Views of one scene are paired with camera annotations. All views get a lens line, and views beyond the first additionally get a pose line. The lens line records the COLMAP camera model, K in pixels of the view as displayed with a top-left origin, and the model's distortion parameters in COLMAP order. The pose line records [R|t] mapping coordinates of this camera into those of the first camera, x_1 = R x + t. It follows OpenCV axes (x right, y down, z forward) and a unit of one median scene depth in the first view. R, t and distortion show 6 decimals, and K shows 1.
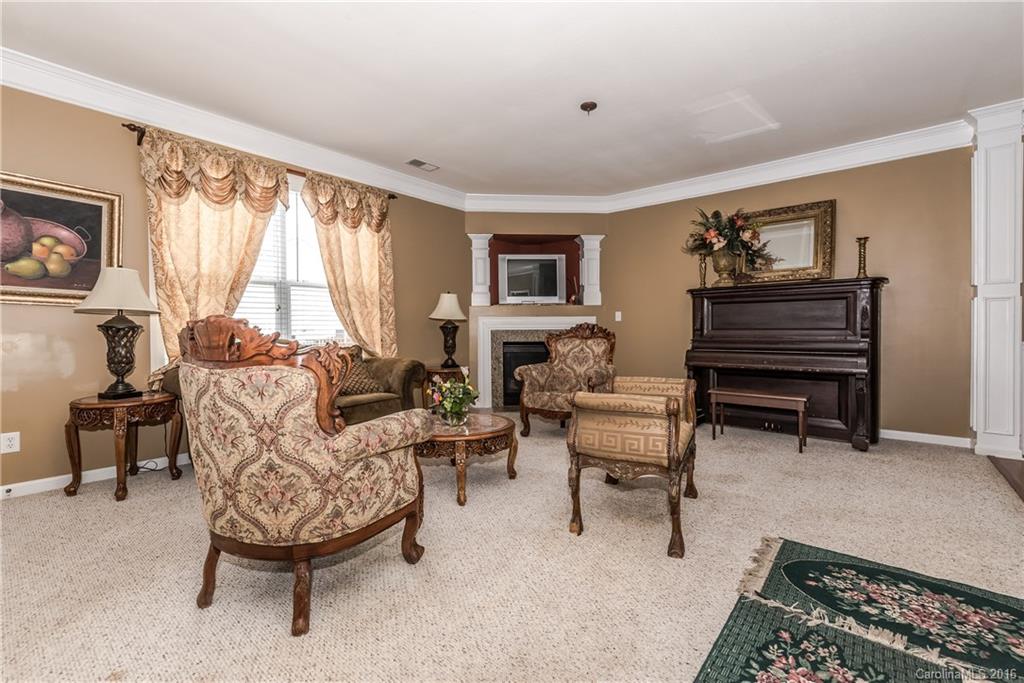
lens RADIAL K [[441.7, 0, 511.9], [0, 441.7, 335.5], [0, 0, 1]] dist [-0.000892, -0.000466]
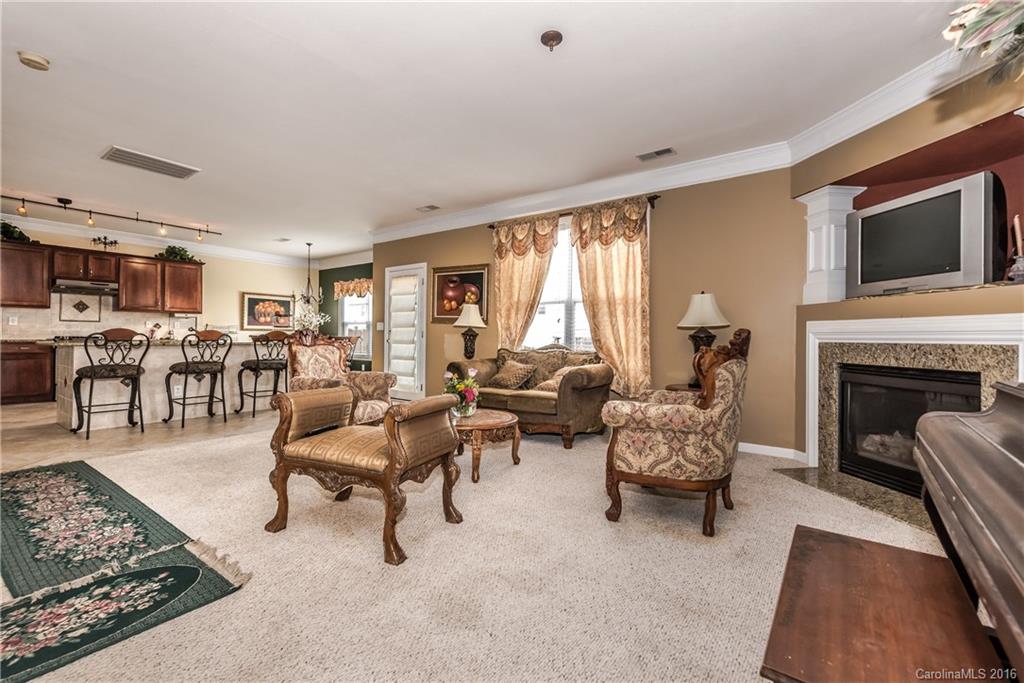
lens RADIAL K [[441.7, 0, 511.9], [0, 441.7, 335.5], [0, 0, 1]] dist [-0.000892, -0.000466]
pose [[0.069417, 0.003475, -0.997582, 0.786509], [-0.029017, 0.999578, 0.001463, -0.015095], [0.997166, 0.028845, 0.069489, 0.767325]]
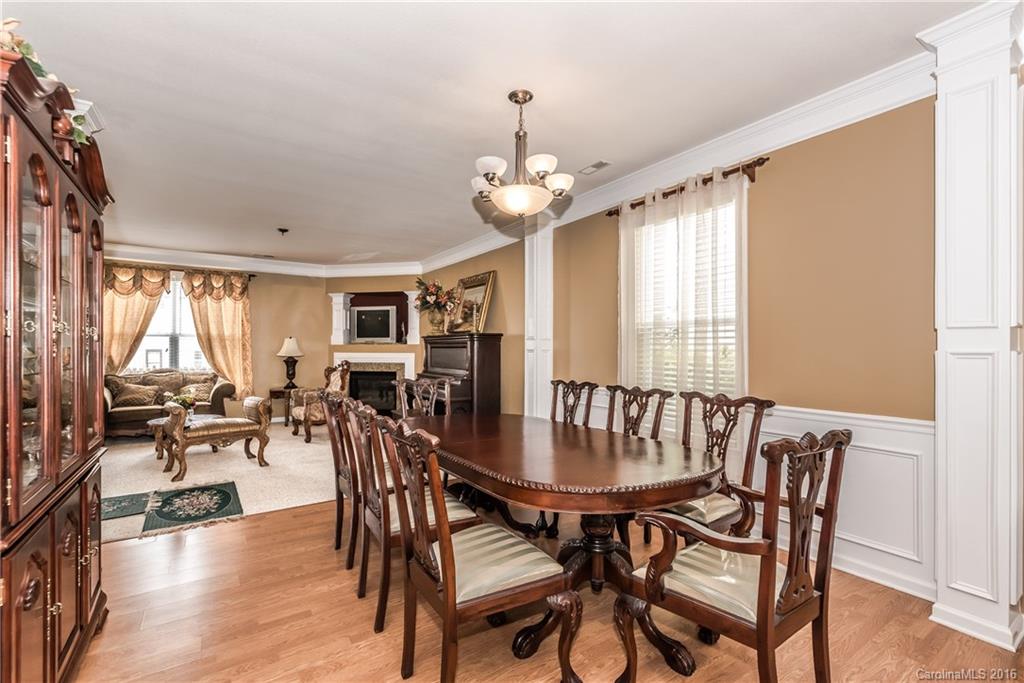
lens RADIAL K [[450.2, 0, 498.1], [0, 450.2, 347.3], [0, 0, 1]] dist [-0.001388, -0.000220]
pose [[0.955091, 0.008806, -0.296180, 1.226888], [-0.015590, 0.999667, -0.020552, -0.055457], [0.295901, 0.024247, 0.954911, -0.294861]]
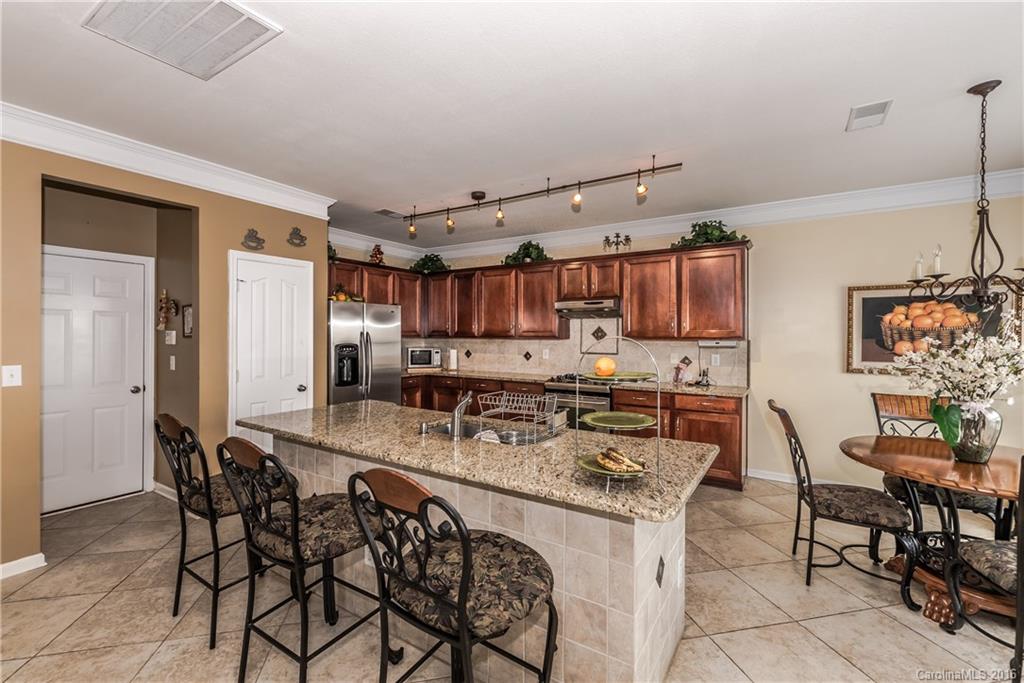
lens RADIAL K [[441.7, 0, 511.9], [0, 441.7, 335.5], [0, 0, 1]] dist [-0.000892, -0.000466]
pose [[-0.991247, 0.002746, -0.131995, -0.699595], [-0.000318, 0.999731, 0.023185, -0.107475], [0.132024, 0.023024, -0.990979, 0.436750]]
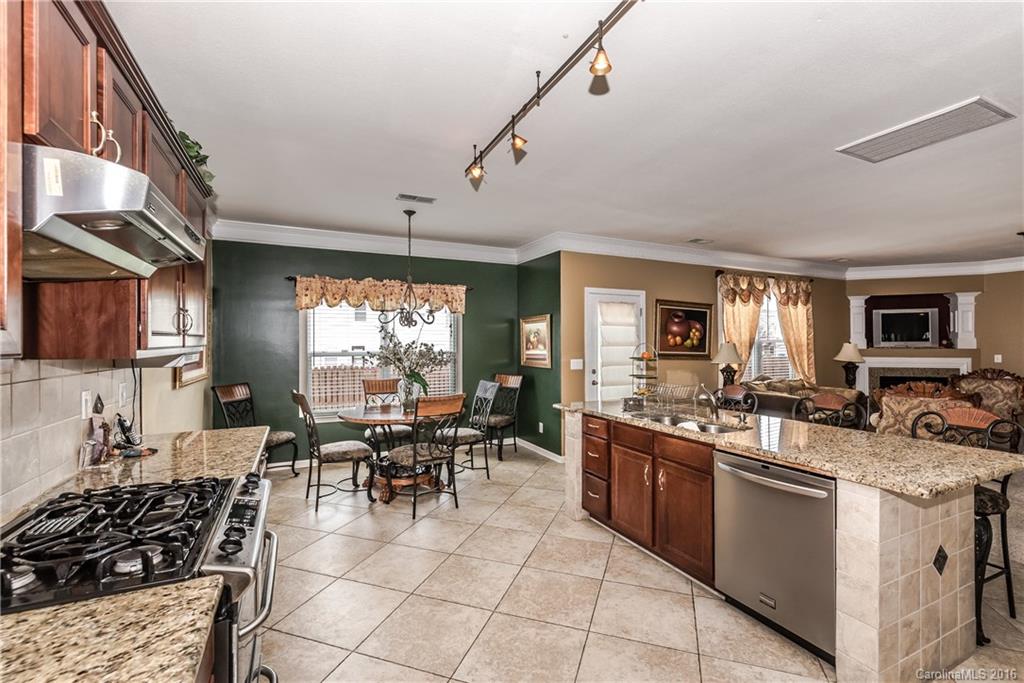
lens RADIAL K [[434.6, 0, 512.0], [0, 434.6, 341.5], [0, 0, 1]] dist [0.002980, 0.000415]
pose [[0.910960, 0.003917, -0.412477, -0.711091], [-0.011437, 0.999810, -0.015764, -0.082578], [0.412337, 0.019077, 0.910832, -0.957434]]
